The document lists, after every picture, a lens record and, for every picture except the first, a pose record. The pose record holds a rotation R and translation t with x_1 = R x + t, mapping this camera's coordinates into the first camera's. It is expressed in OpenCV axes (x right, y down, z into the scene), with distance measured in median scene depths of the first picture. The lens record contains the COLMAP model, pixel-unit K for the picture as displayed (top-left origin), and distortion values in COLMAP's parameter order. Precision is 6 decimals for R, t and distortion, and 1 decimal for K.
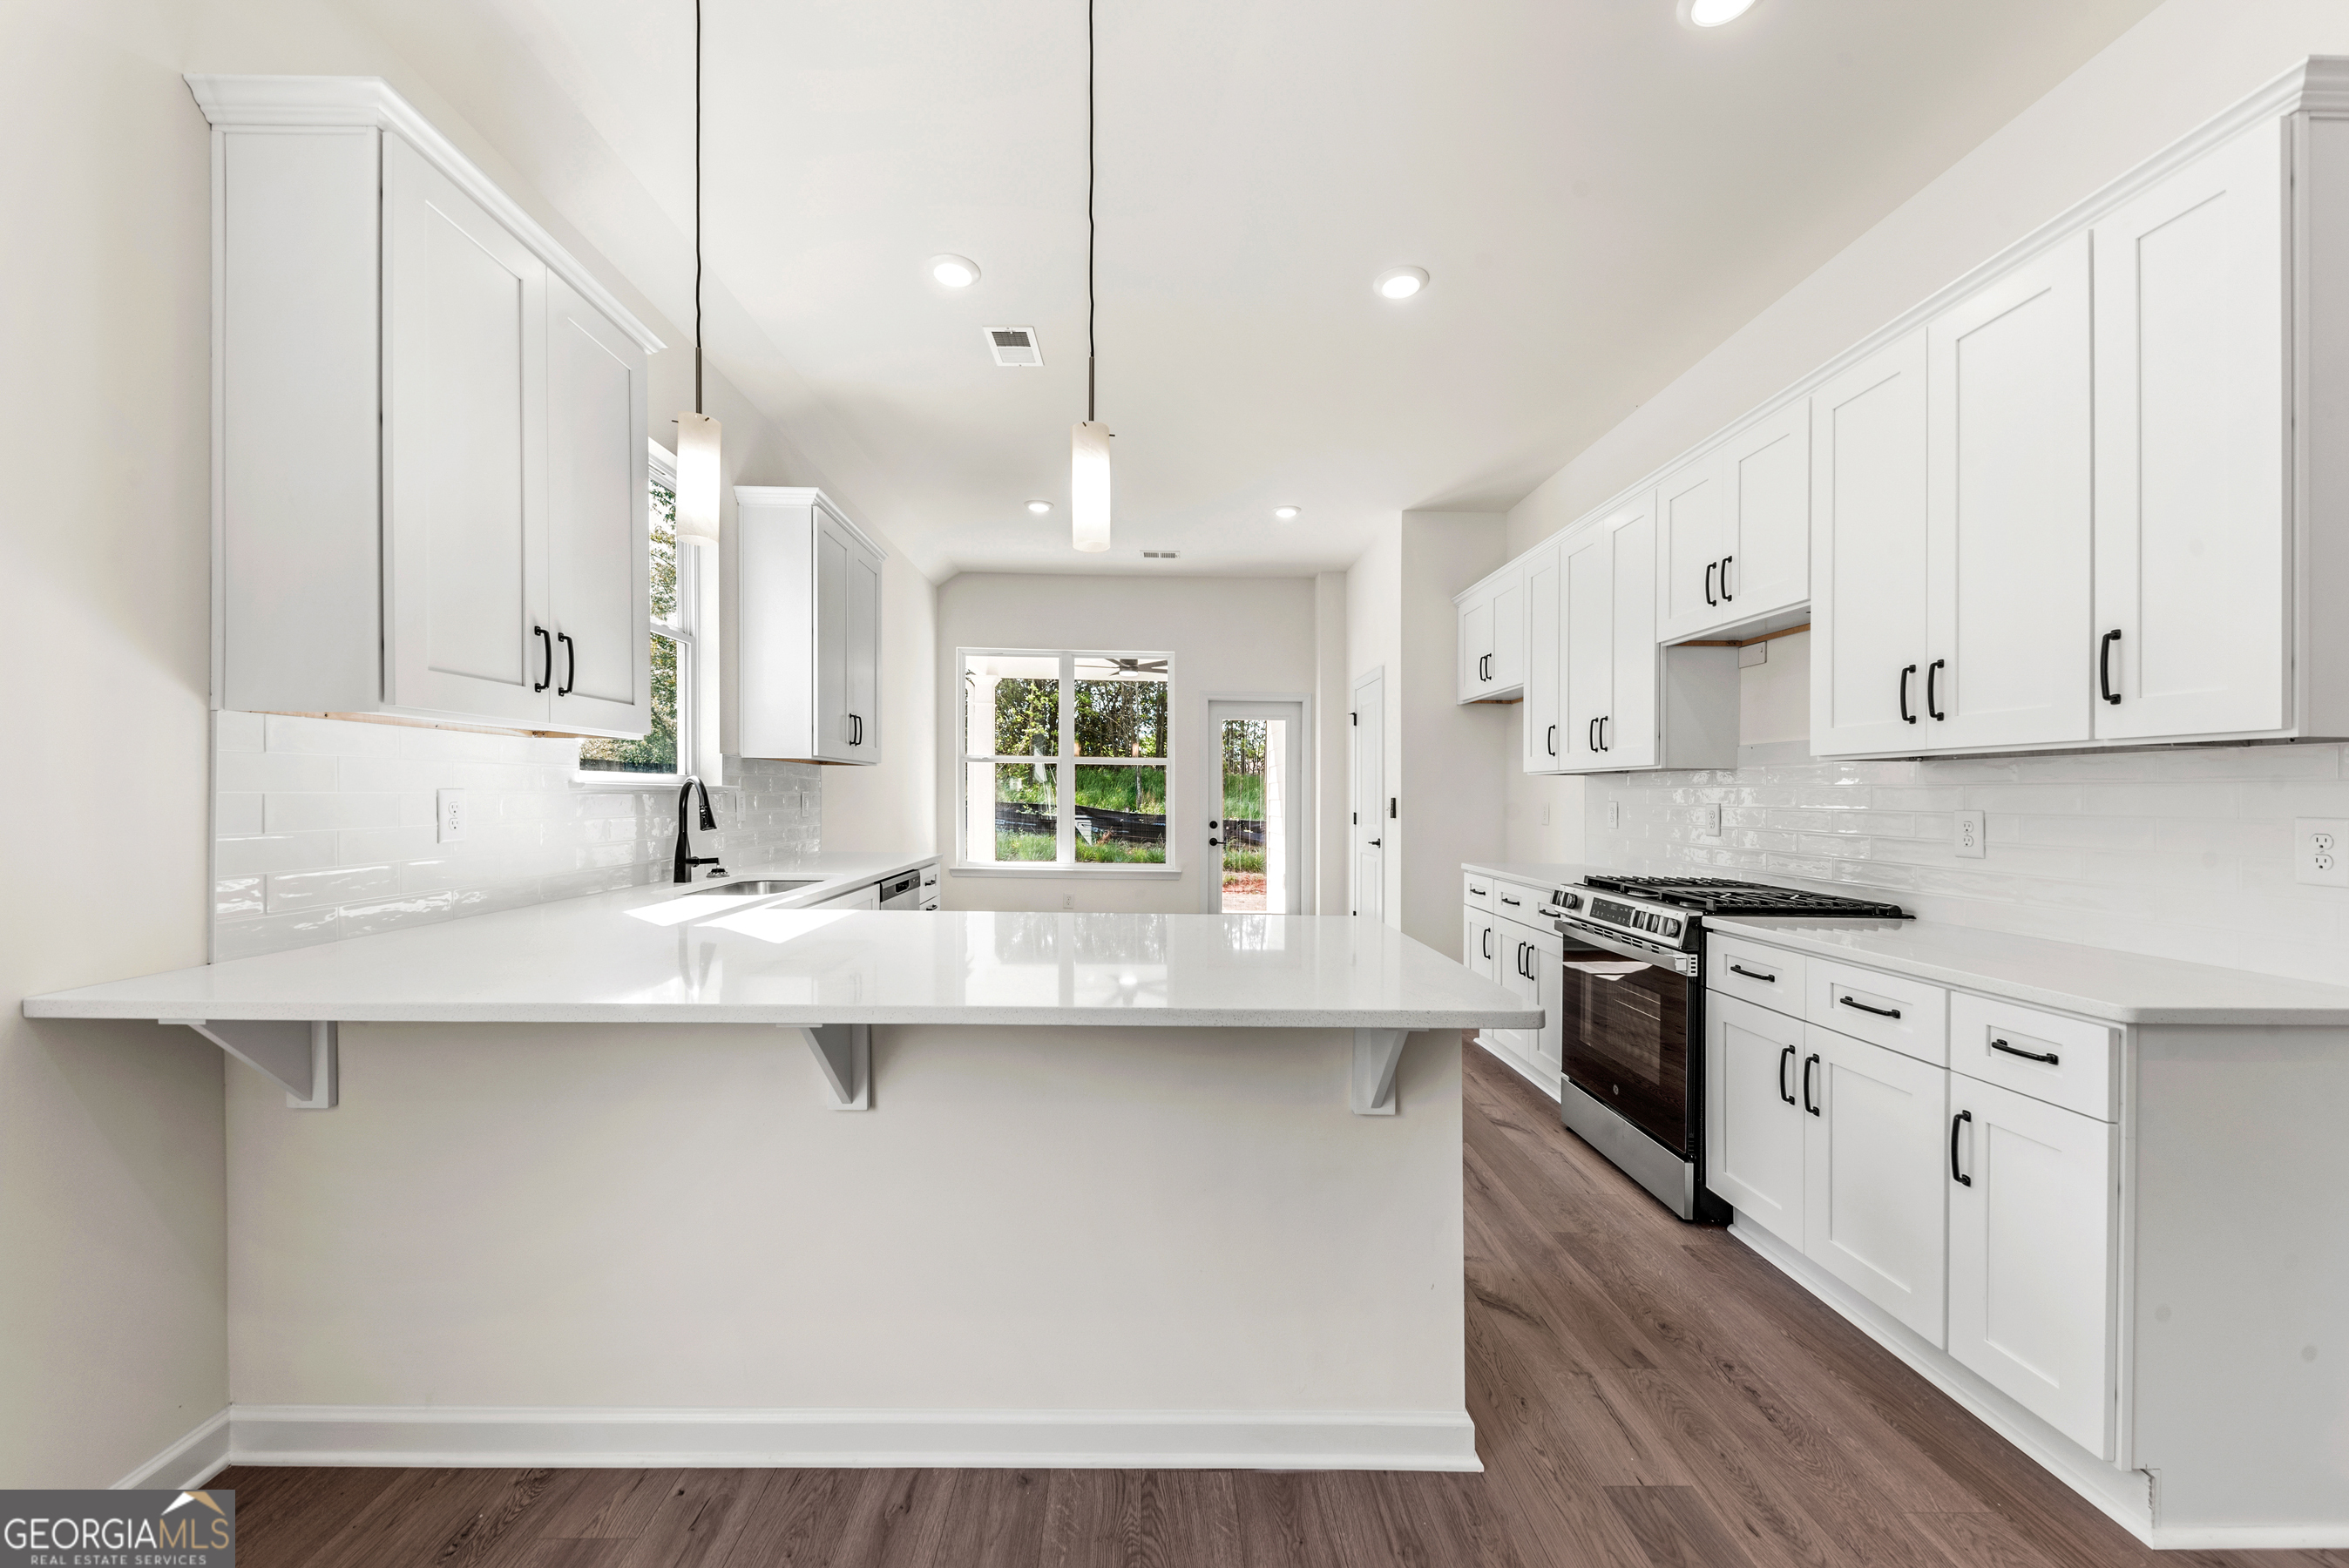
lens RADIAL K [[895.5, 0, 1157.0], [0, 895.5, 793.1], [0, 0, 1]] dist [-0.002908, -0.000197]
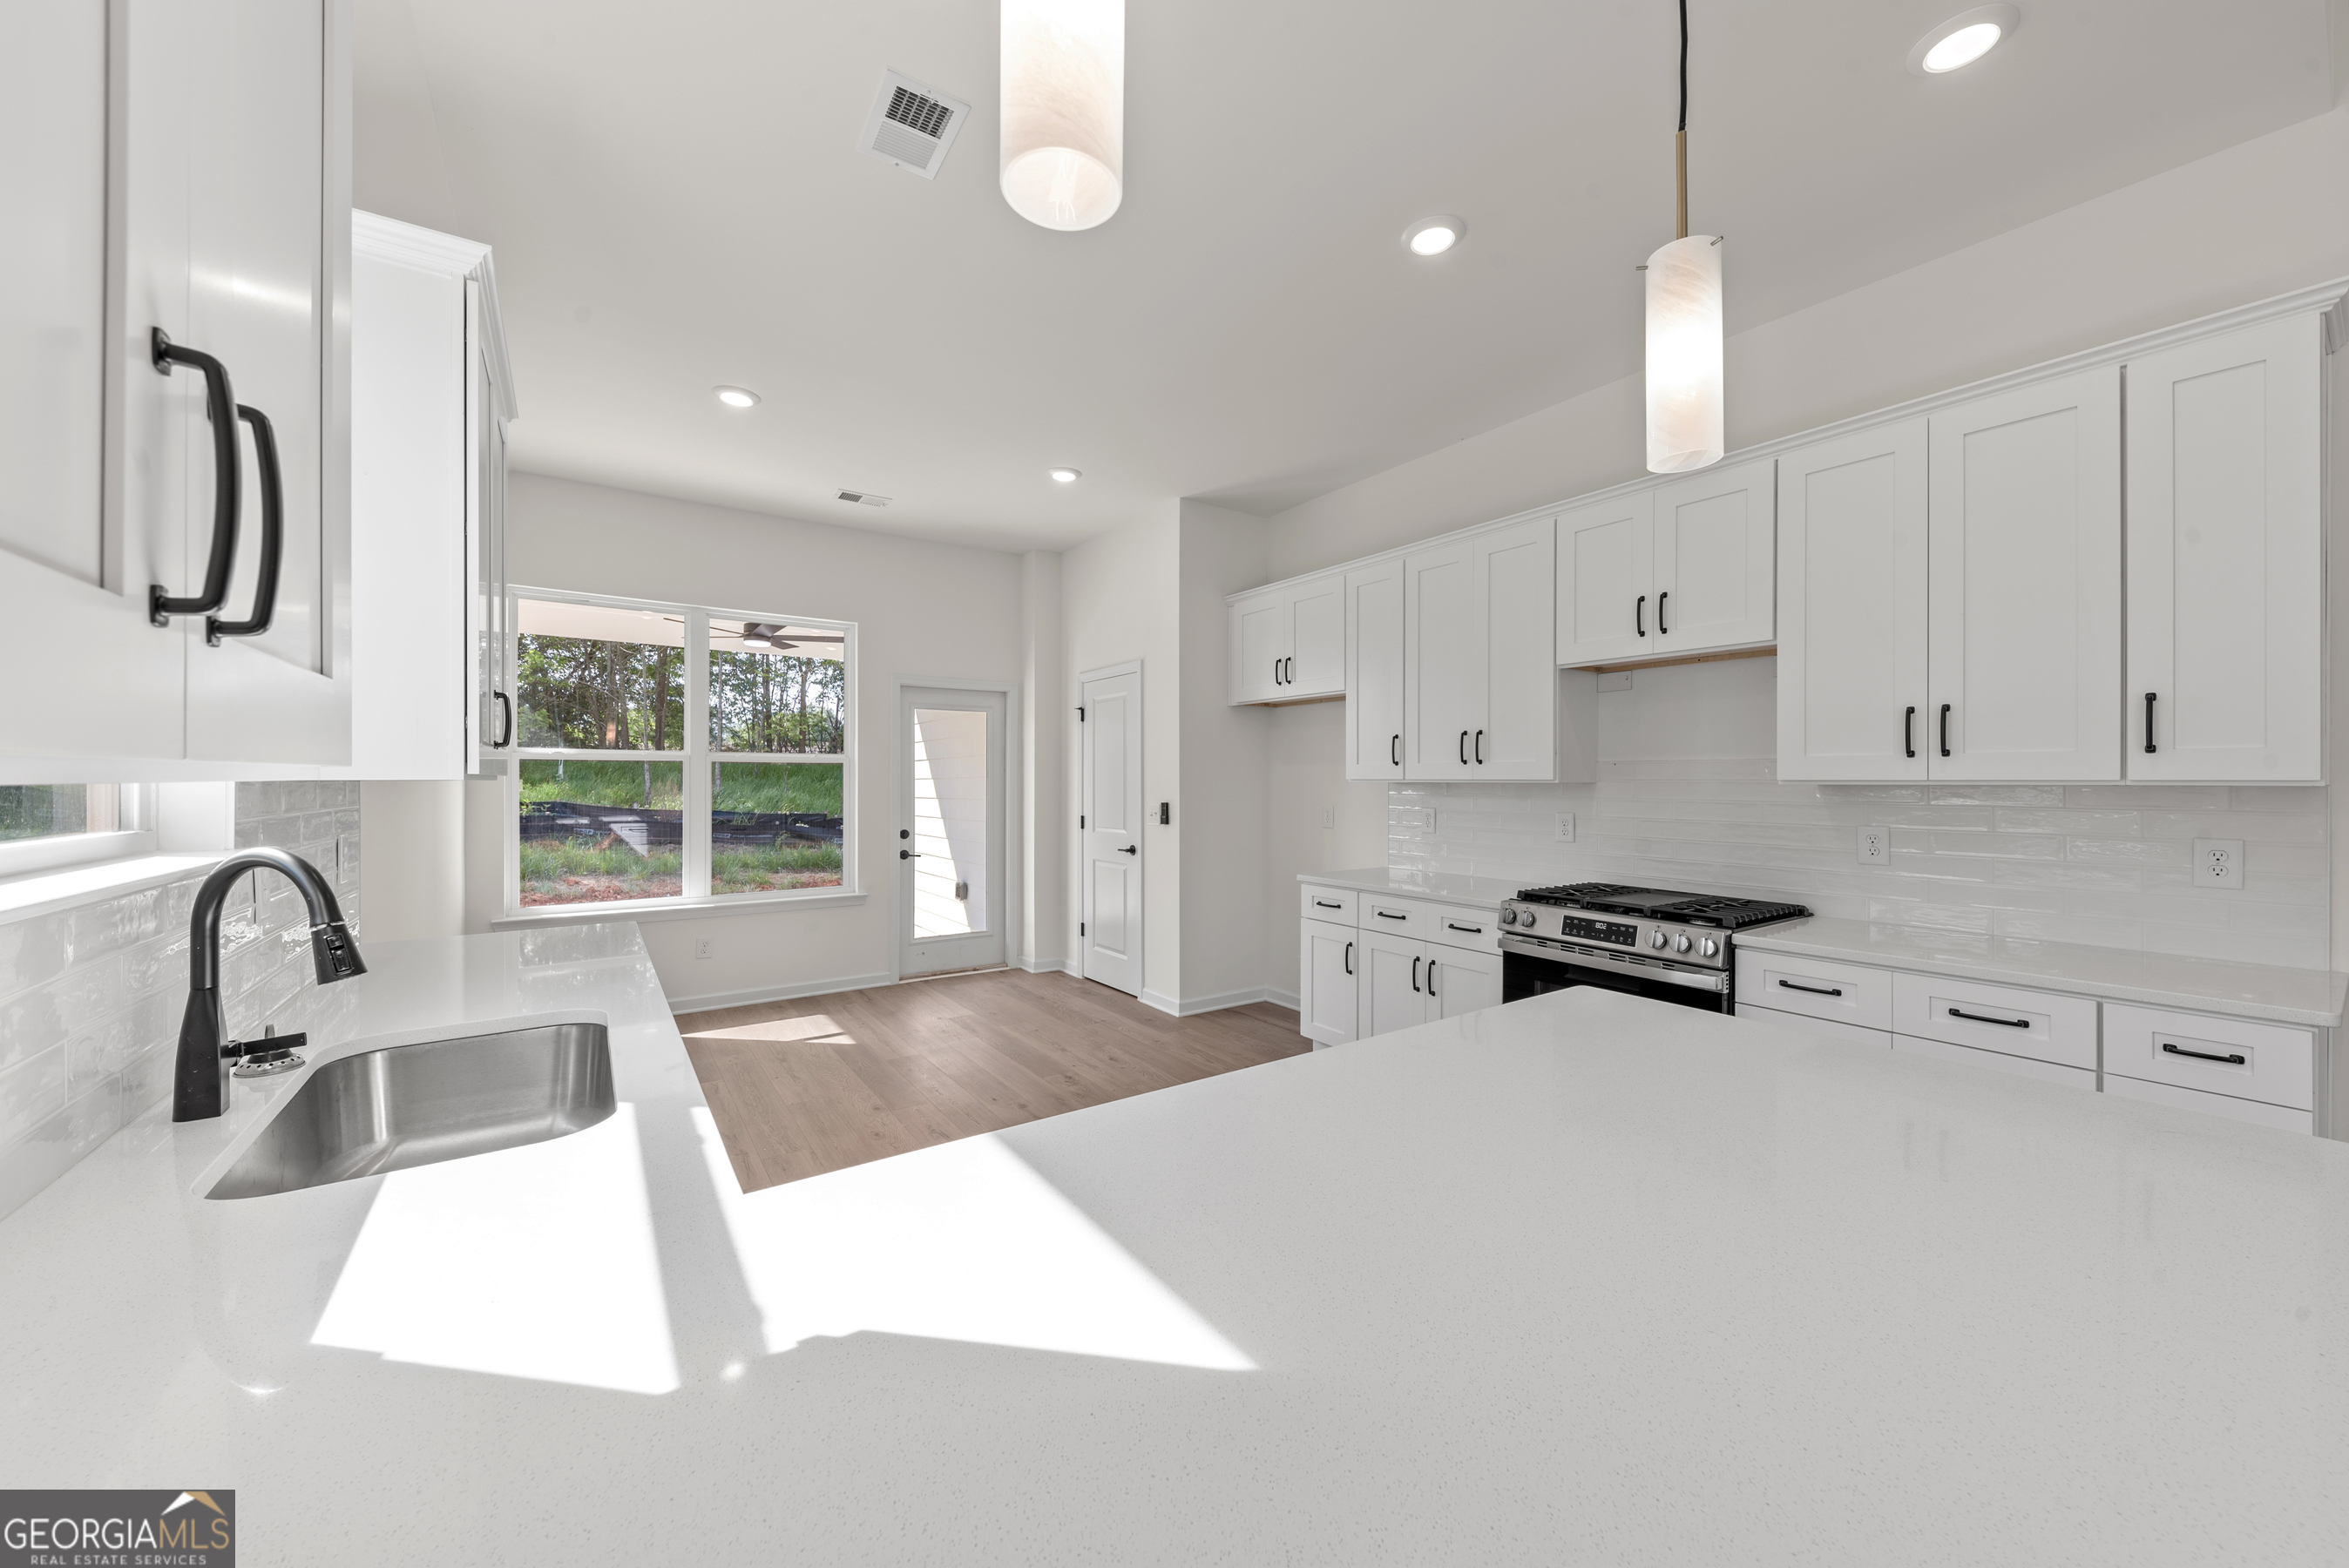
lens RADIAL K [[851.5, 0, 1177.5], [0, 851.5, 769.8], [0, 0, 1]] dist [0.000924, -0.000230]
pose [[0.819965, -0.008023, 0.572357, -0.385491], [0.009425, 0.999955, 0.000514, -0.048030], [-0.572336, 0.004973, 0.820004, 0.433498]]
